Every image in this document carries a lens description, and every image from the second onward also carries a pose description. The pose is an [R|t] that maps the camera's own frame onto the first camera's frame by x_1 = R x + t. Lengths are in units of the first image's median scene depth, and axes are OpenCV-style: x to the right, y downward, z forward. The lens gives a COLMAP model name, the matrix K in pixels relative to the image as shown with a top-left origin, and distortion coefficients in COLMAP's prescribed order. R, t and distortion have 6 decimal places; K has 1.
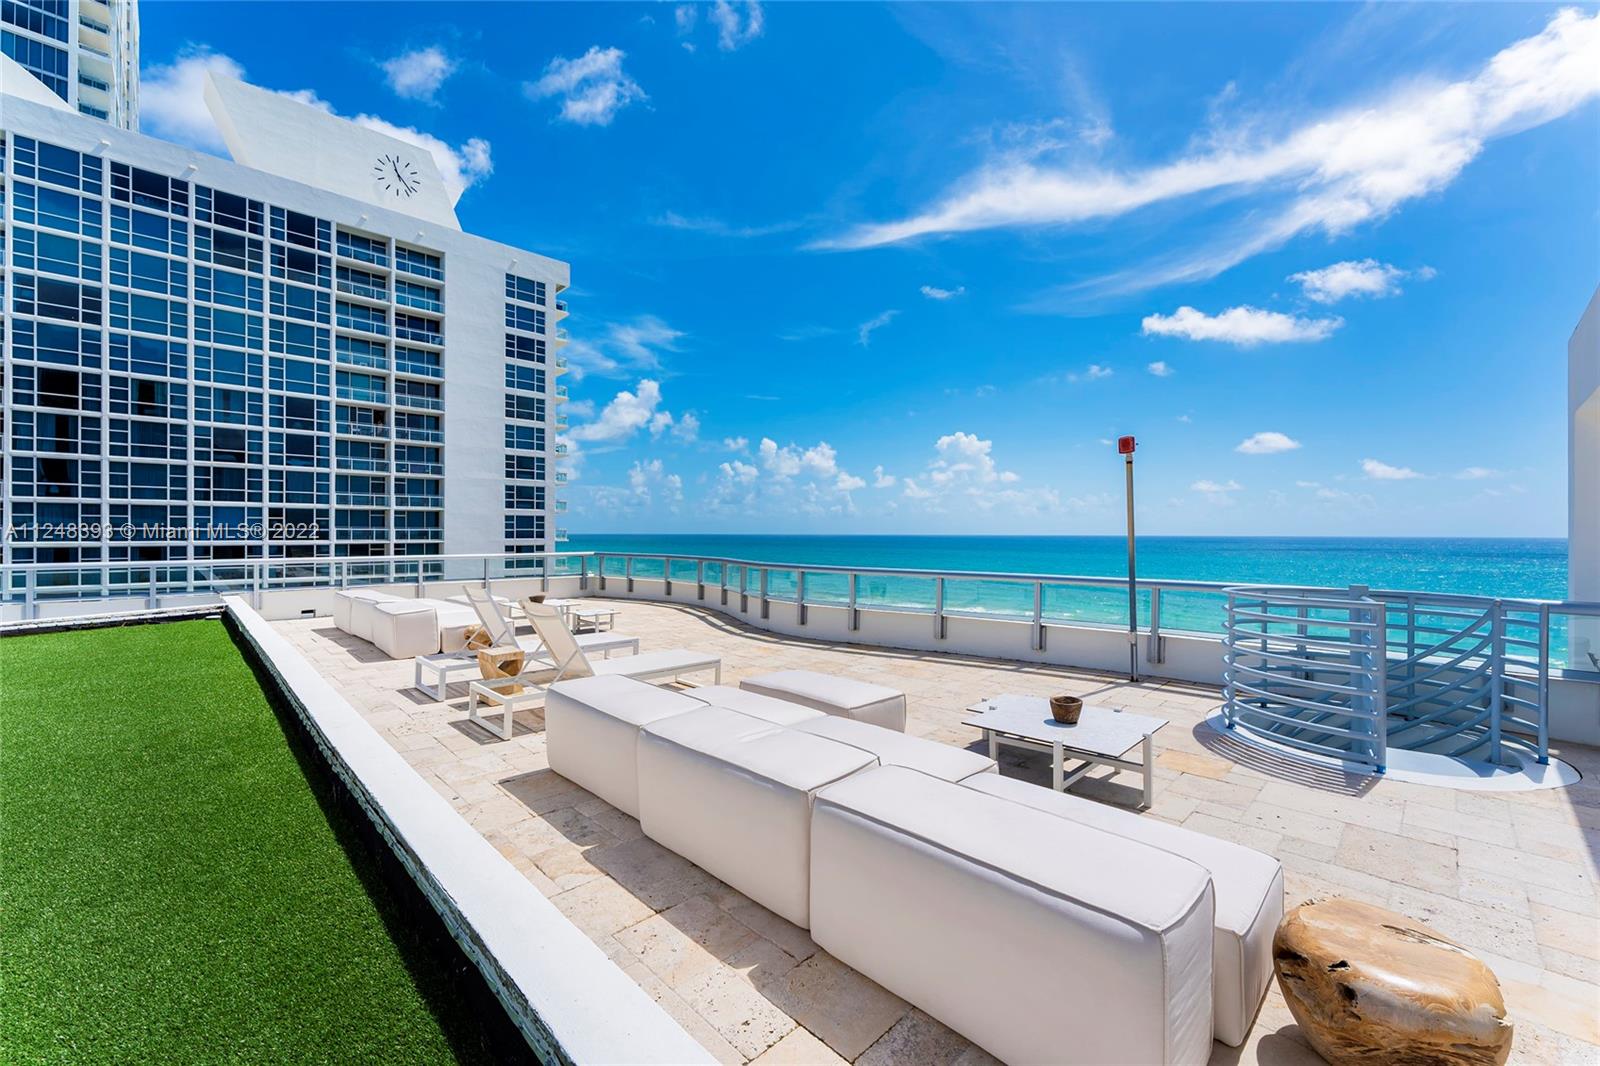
lens RADIAL K [[643.7, 0, 801.1], [0, 643.7, 542.8], [0, 0, 1]] dist [-0.001114, -0.000244]
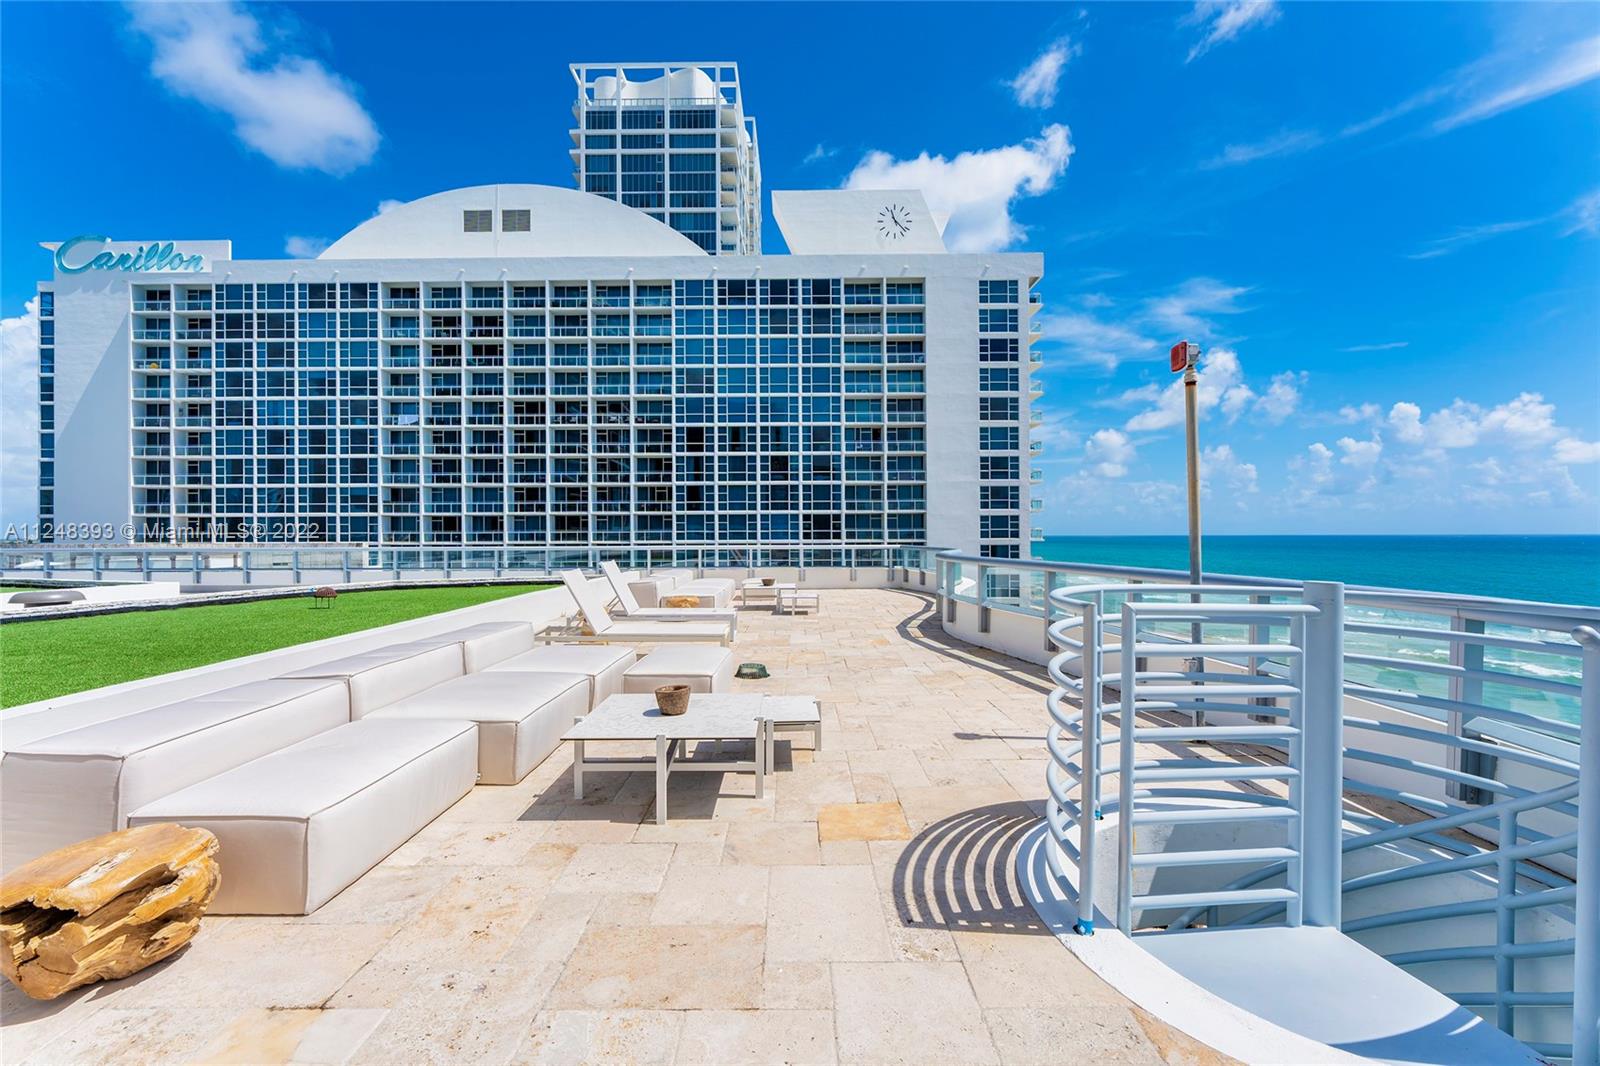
lens RADIAL K [[675.2, 0, 814.7], [0, 675.2, 536.9], [0, 0, 1]] dist [0.001259, 0.000344]
pose [[0.711832, -0.005077, -0.702332, 0.110333], [-0.003970, 0.999929, -0.011251, 0.004395], [0.702339, 0.010797, 0.711761, 0.048241]]
